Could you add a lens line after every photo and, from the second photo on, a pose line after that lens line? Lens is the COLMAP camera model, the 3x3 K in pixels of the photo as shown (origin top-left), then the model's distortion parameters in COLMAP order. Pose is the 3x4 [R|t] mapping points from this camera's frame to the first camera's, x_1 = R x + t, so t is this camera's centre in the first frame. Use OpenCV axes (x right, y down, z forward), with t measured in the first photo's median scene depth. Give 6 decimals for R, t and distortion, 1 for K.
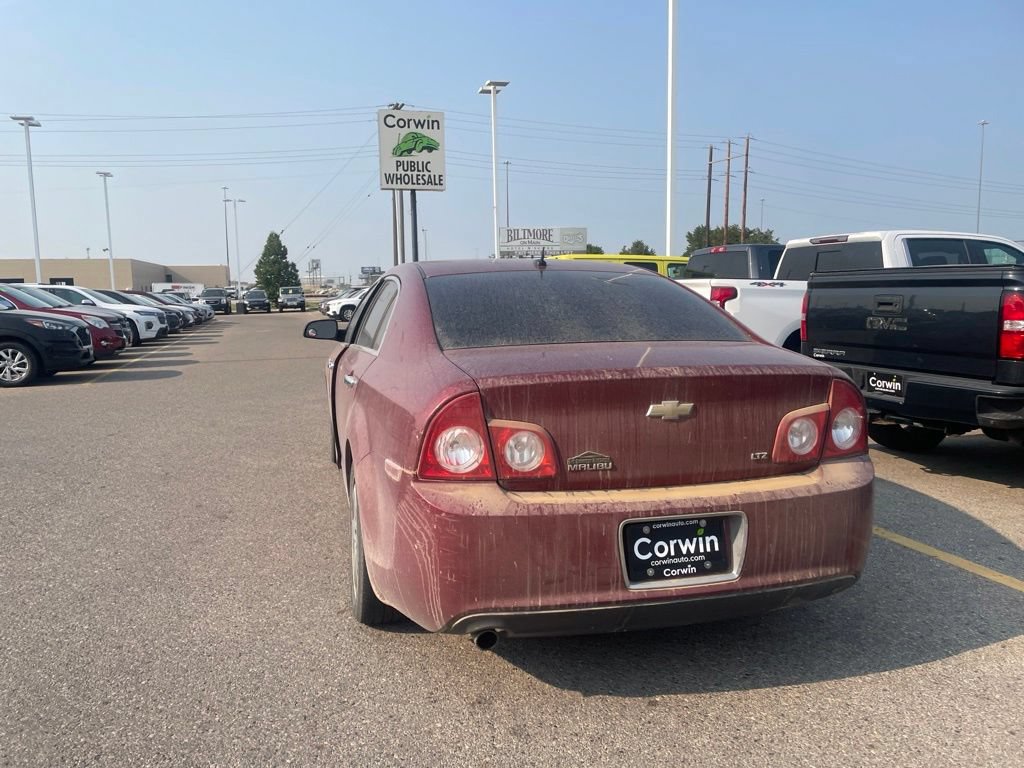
lens RADIAL K [[770.5, 0, 500.9], [0, 770.5, 385.9], [0, 0, 1]] dist [0.100532, -0.132475]
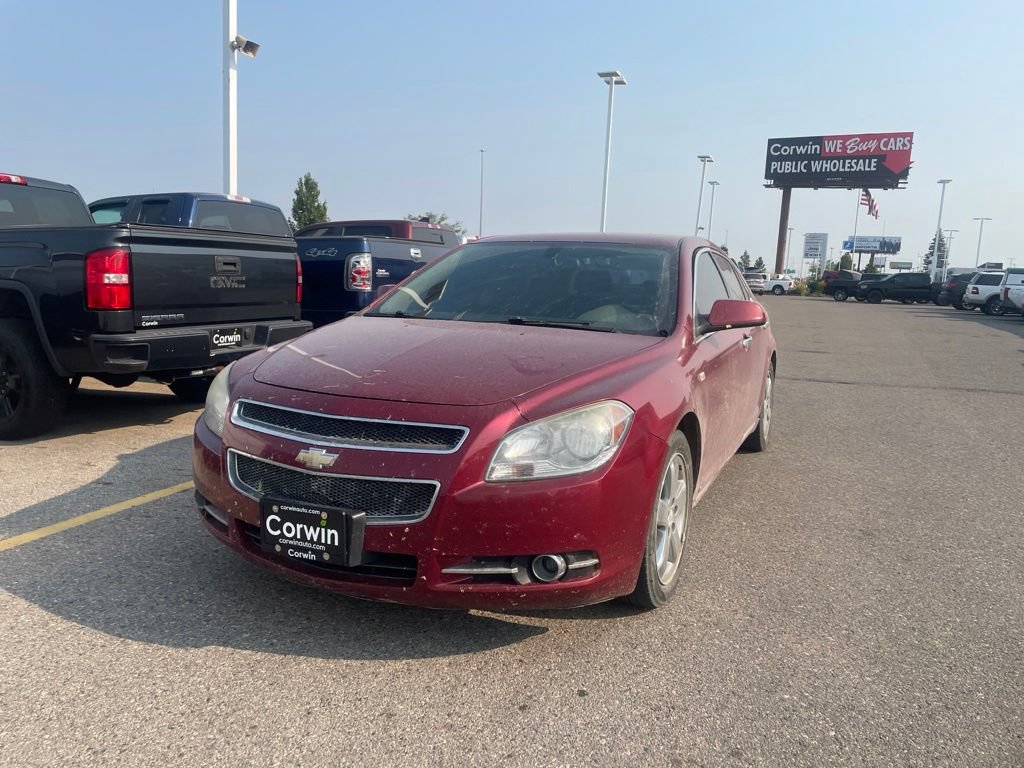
lens RADIAL K [[770.9, 0, 501.4], [0, 770.9, 376.6], [0, 0, 1]] dist [0.096383, -0.121541]
pose [[-0.774193, -0.106204, 0.623976, -1.038113], [0.048273, 0.973044, 0.225512, -0.379458], [-0.631106, 0.204711, -0.748196, 3.413398]]
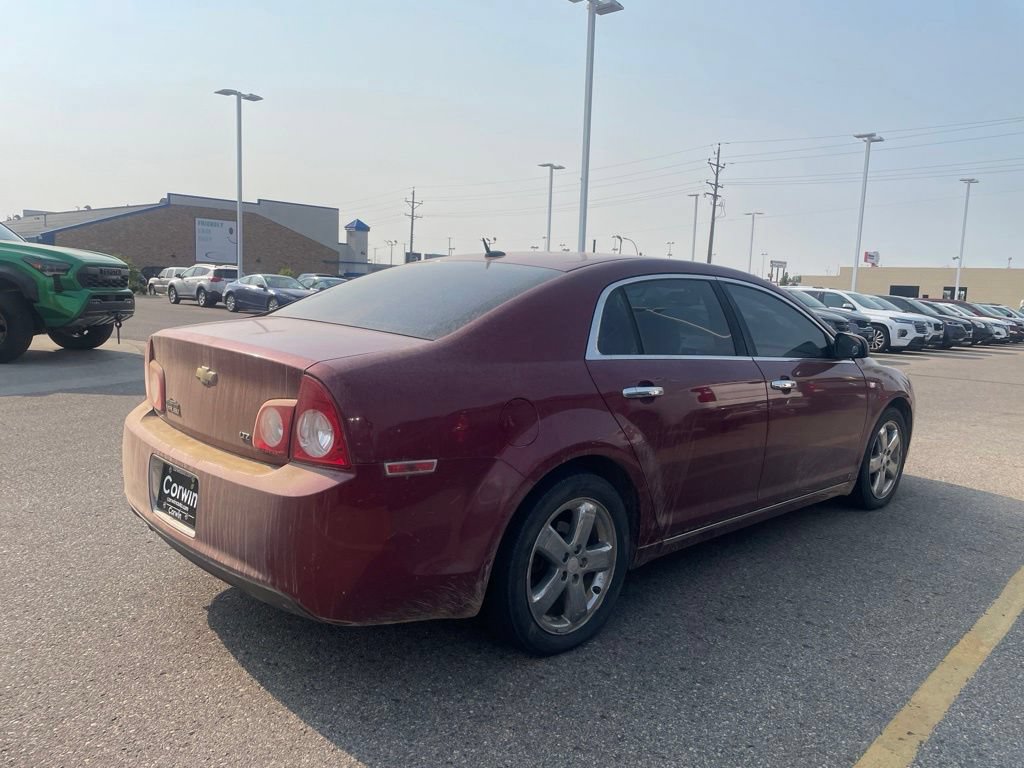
lens RADIAL K [[772.9, 0, 516.1], [0, 772.9, 371.4], [0, 0, 1]] dist [0.093634, -0.121261]
pose [[0.504963, 0.130337, -0.853244, 1.343690], [-0.156108, 0.986022, 0.058232, -0.104812], [0.848907, 0.103793, 0.518251, 0.753799]]
